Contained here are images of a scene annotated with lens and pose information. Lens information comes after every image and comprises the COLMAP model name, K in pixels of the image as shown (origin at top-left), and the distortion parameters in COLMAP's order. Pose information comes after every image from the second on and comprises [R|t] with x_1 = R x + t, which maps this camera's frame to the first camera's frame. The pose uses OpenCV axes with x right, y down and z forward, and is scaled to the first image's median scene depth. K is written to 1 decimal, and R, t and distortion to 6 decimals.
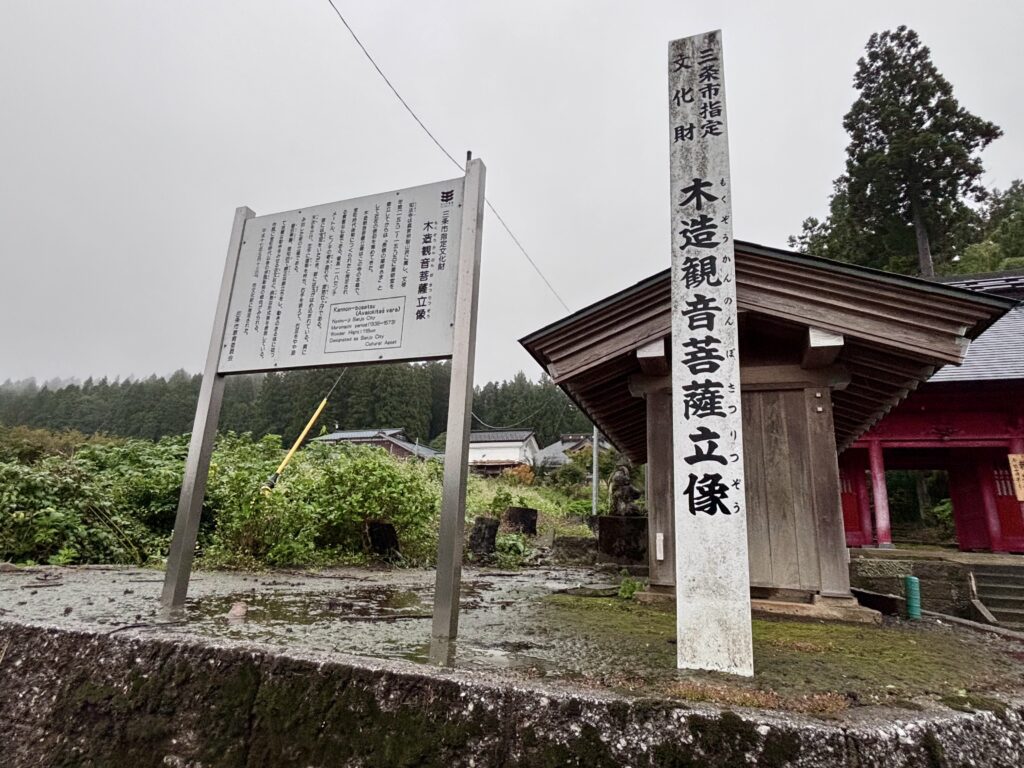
lens RADIAL K [[531.4, 0, 510.1], [0, 531.4, 384.0], [0, 0, 1]] dist [-0.002873, -0.000417]
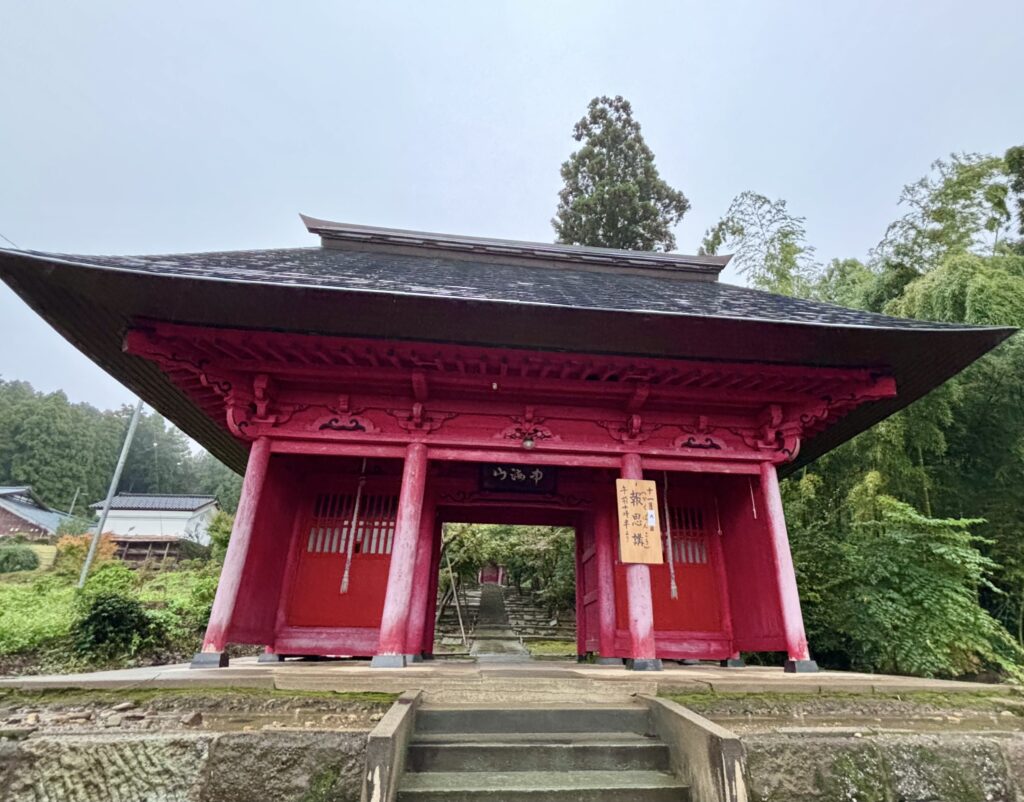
lens RADIAL K [[533.8, 0, 518.1], [0, 533.8, 400.3], [0, 0, 1]] dist [0.005060, 0.000247]
pose [[0.913014, 0.140629, 0.382922, 0.263463], [-0.086642, 0.984133, -0.154842, 0.063019], [-0.398621, 0.108195, 0.910711, 0.221177]]
